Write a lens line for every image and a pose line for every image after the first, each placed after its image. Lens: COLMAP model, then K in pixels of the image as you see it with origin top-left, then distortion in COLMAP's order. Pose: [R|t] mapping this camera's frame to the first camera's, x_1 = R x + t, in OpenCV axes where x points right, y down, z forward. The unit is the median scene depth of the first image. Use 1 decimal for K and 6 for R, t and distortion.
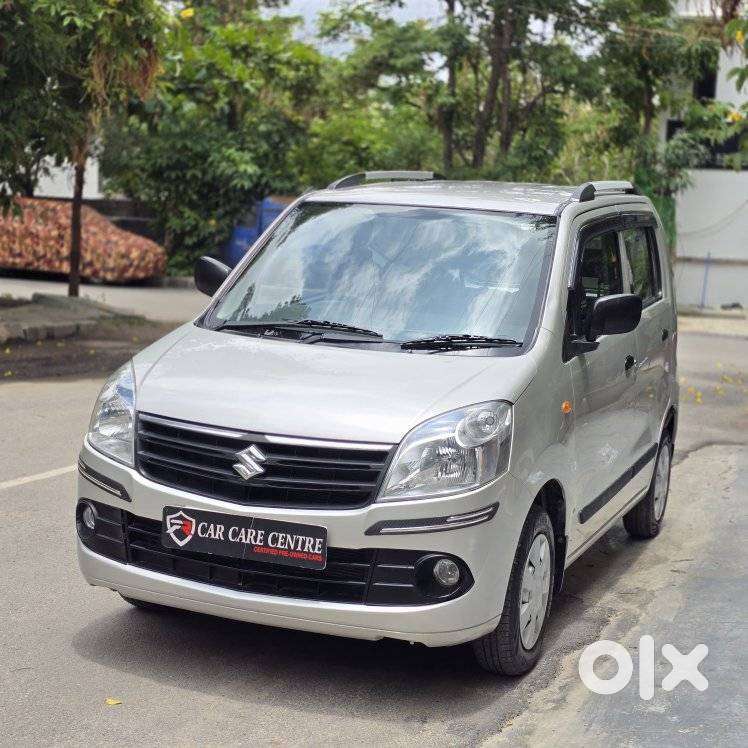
lens RADIAL K [[1339.8, 0, 355.7], [0, 1339.8, 329.0], [0, 0, 1]] dist [0.123576, -0.201526]
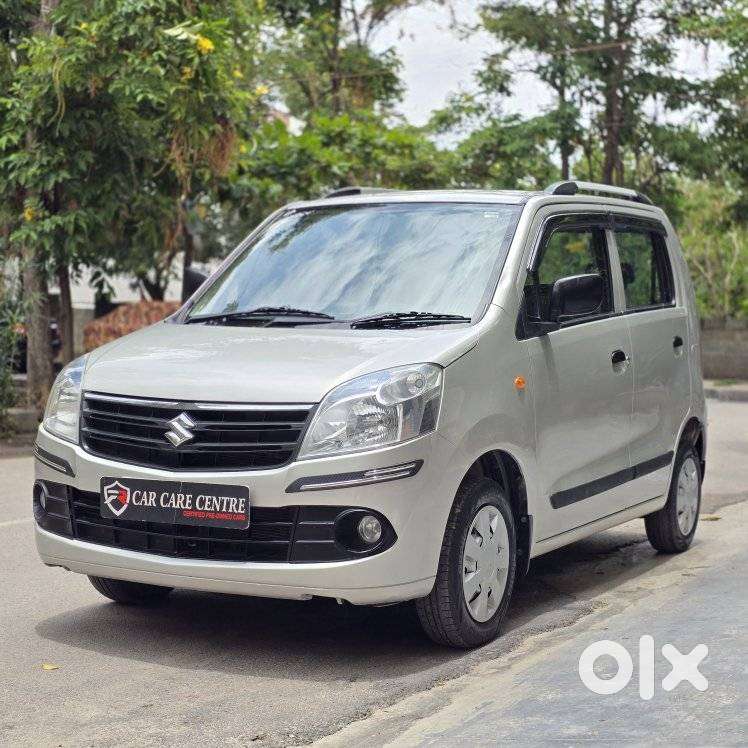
lens RADIAL K [[1333.3, 0, 375.3], [0, 1333.3, 364.0], [0, 0, 1]] dist [0.171699, -0.439746]
pose [[0.994562, -0.035690, -0.097836, 0.153738], [0.030171, 0.997900, -0.057318, 0.102251], [0.099676, 0.054054, 0.993551, 0.004726]]
